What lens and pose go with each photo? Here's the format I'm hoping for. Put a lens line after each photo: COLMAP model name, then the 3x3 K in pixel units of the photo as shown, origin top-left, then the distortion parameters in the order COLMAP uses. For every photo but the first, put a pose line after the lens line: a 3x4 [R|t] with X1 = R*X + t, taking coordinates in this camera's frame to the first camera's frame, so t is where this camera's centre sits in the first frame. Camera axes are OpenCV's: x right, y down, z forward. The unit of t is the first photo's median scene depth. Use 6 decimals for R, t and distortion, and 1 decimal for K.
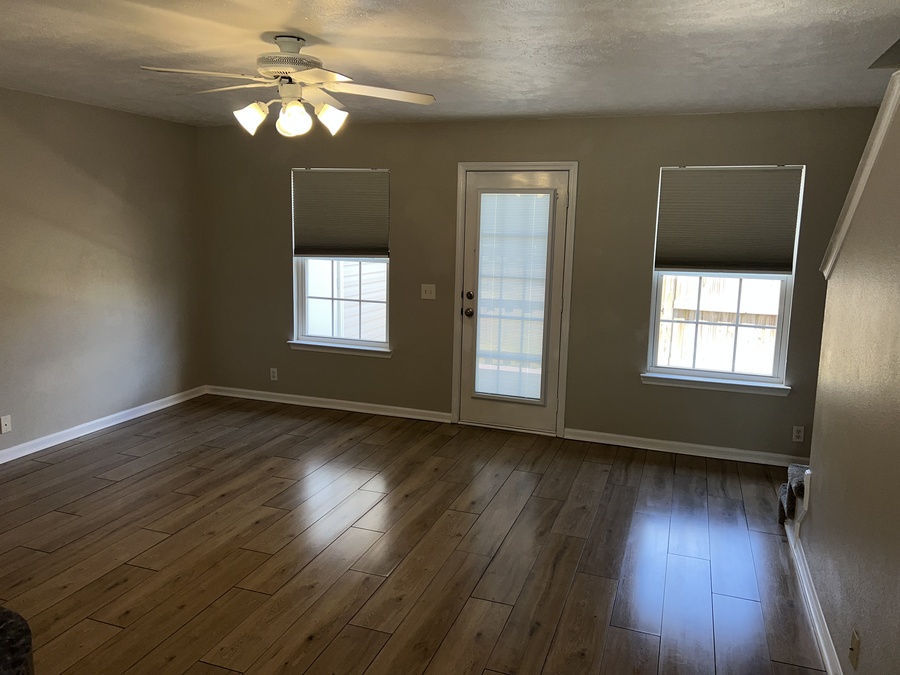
lens RADIAL K [[674.9, 0, 454.3], [0, 674.9, 334.5], [0, 0, 1]] dist [0.100709, -0.139924]
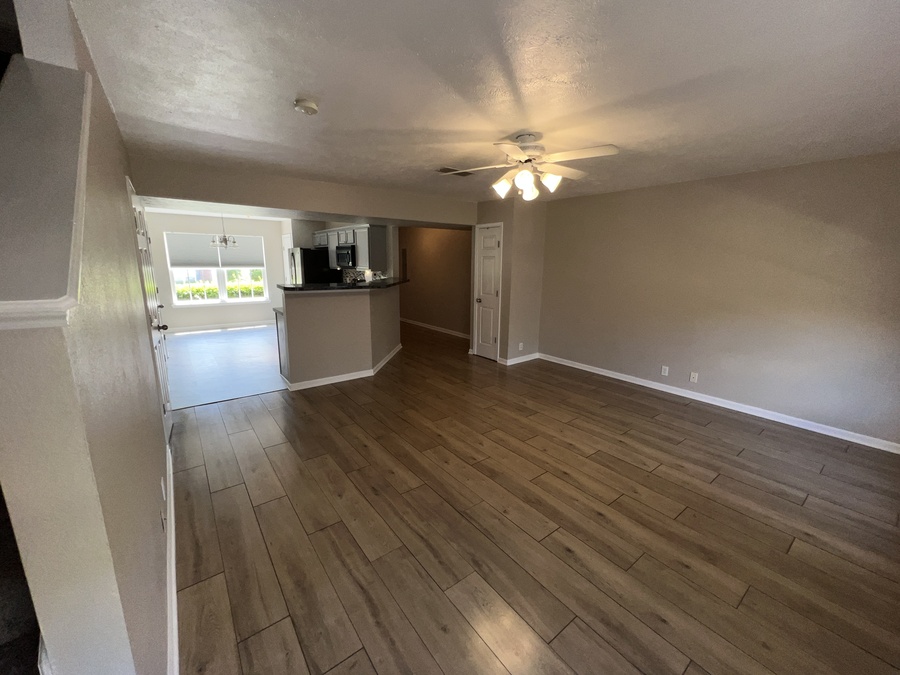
lens RADIAL K [[363.1, 0, 446.5], [0, 363.1, 333.5], [0, 0, 1]] dist [-0.000726, 0.000008]
pose [[-0.547059, 0.141530, -0.825043, 0.476112], [-0.161437, 0.949264, 0.269883, -0.134235], [0.821380, 0.280834, -0.496455, 1.012279]]
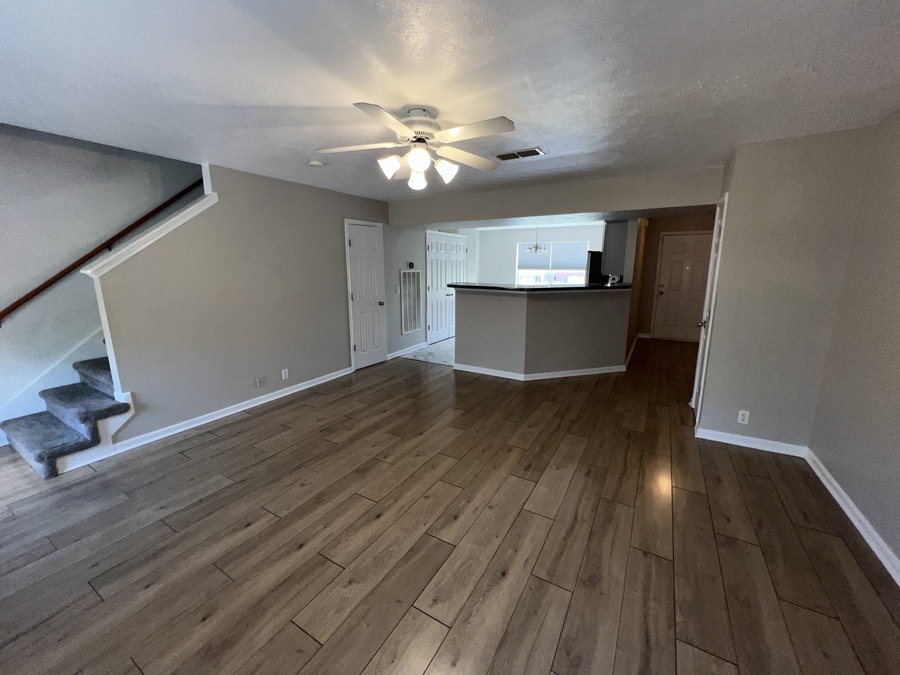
lens RADIAL K [[363.1, 0, 446.5], [0, 363.1, 333.5], [0, 0, 1]] dist [-0.000726, 0.000008]
pose [[-0.979952, -0.053161, 0.192009, -0.338825], [0.018256, 0.935730, 0.352246, -0.193092], [-0.198394, 0.348689, -0.916000, 1.313538]]
